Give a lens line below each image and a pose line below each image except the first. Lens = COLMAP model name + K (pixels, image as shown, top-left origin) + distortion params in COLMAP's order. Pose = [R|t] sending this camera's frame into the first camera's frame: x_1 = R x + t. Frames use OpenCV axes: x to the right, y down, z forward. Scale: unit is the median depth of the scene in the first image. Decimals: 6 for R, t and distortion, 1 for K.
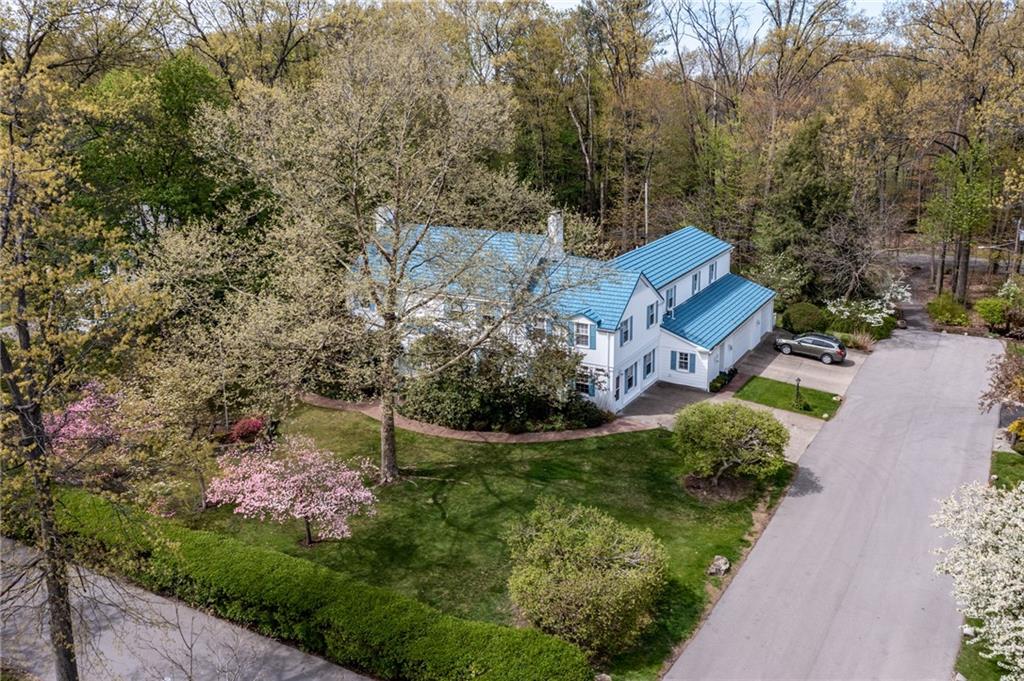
lens RADIAL K [[790.4, 0, 519.5], [0, 790.4, 345.6], [0, 0, 1]] dist [0.000375, 0.011391]
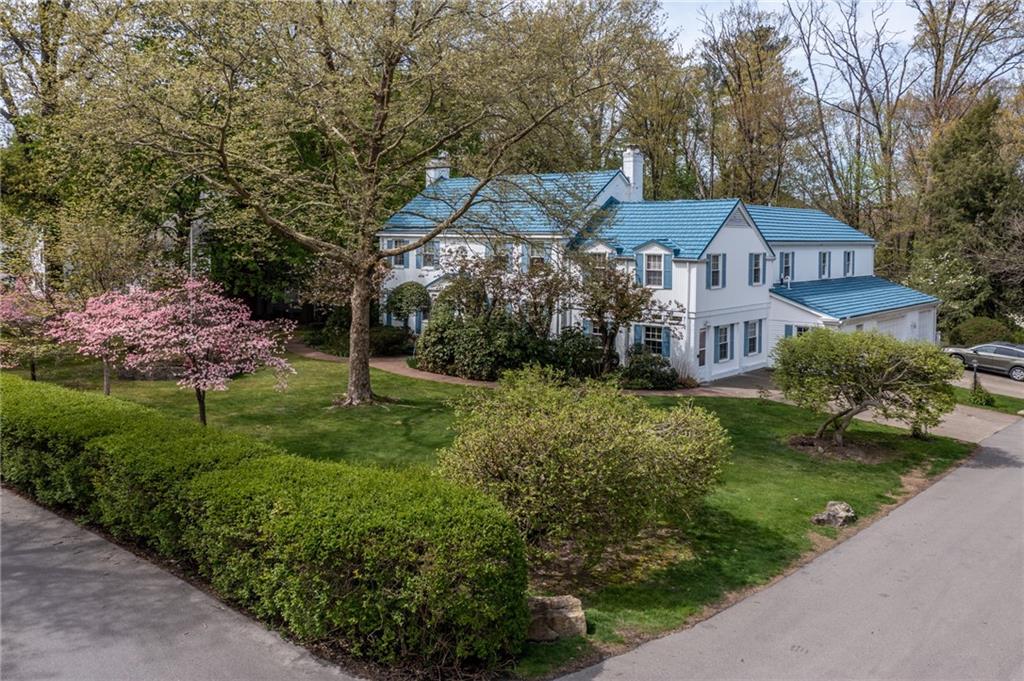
lens RADIAL K [[790.4, 0, 505.2], [0, 790.4, 333.3], [0, 0, 1]] dist [0.000375, 0.011391]
pose [[0.979957, 0.035340, -0.196047, 0.090083], [-0.074210, 0.978065, -0.194632, 0.199601], [0.184869, 0.205280, 0.961085, 0.270516]]
